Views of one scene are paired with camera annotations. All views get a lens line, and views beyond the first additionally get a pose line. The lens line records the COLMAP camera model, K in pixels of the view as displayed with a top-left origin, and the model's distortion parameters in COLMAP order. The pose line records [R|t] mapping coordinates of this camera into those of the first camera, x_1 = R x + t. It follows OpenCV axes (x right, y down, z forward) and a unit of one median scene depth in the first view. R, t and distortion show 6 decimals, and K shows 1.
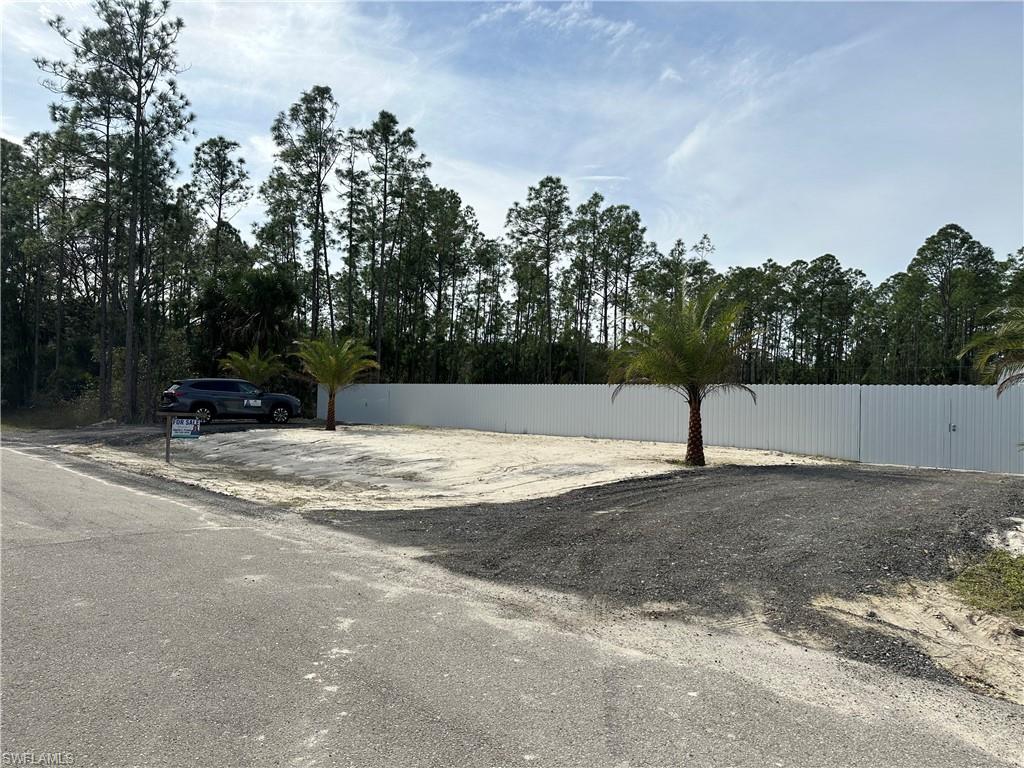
lens RADIAL K [[717.1, 0, 525.8], [0, 717.1, 397.4], [0, 0, 1]] dist [0.028284, -0.040042]
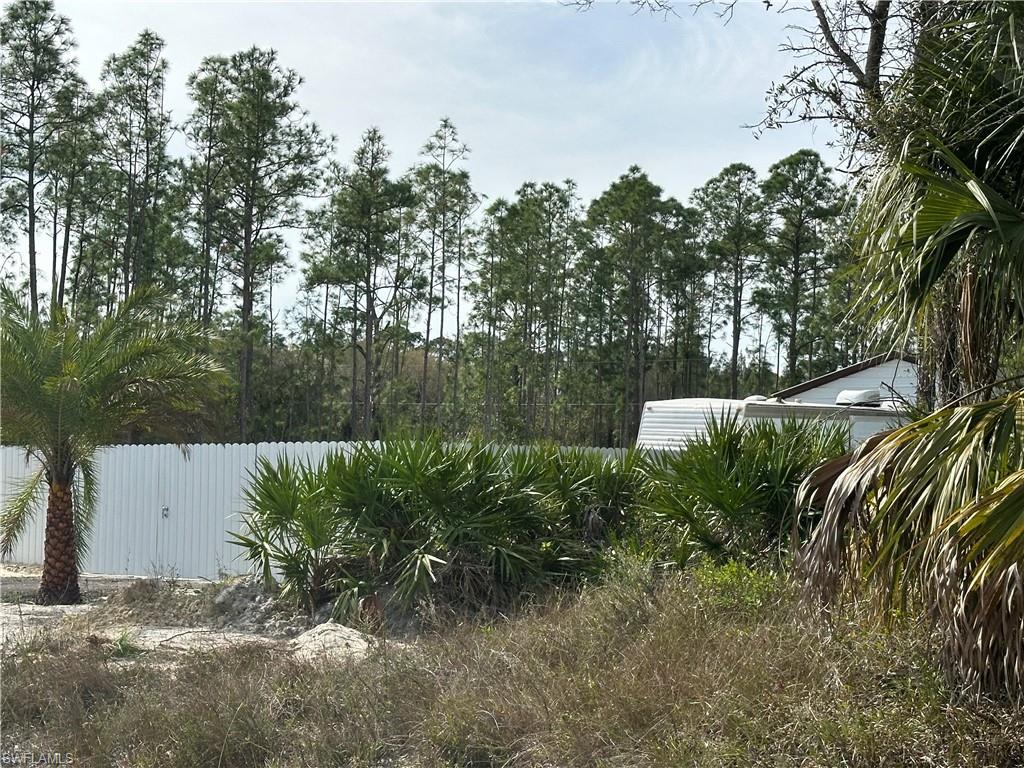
lens RADIAL K [[1816.2, 0, 503.7], [0, 1816.2, 381.7], [0, 0, 1]] dist [0.155073, 0.000000]
pose [[0.997023, -0.007553, 0.076739, 0.431812], [0.011474, 0.998643, -0.050792, 0.007005], [-0.076252, 0.051521, 0.995757, -0.343280]]
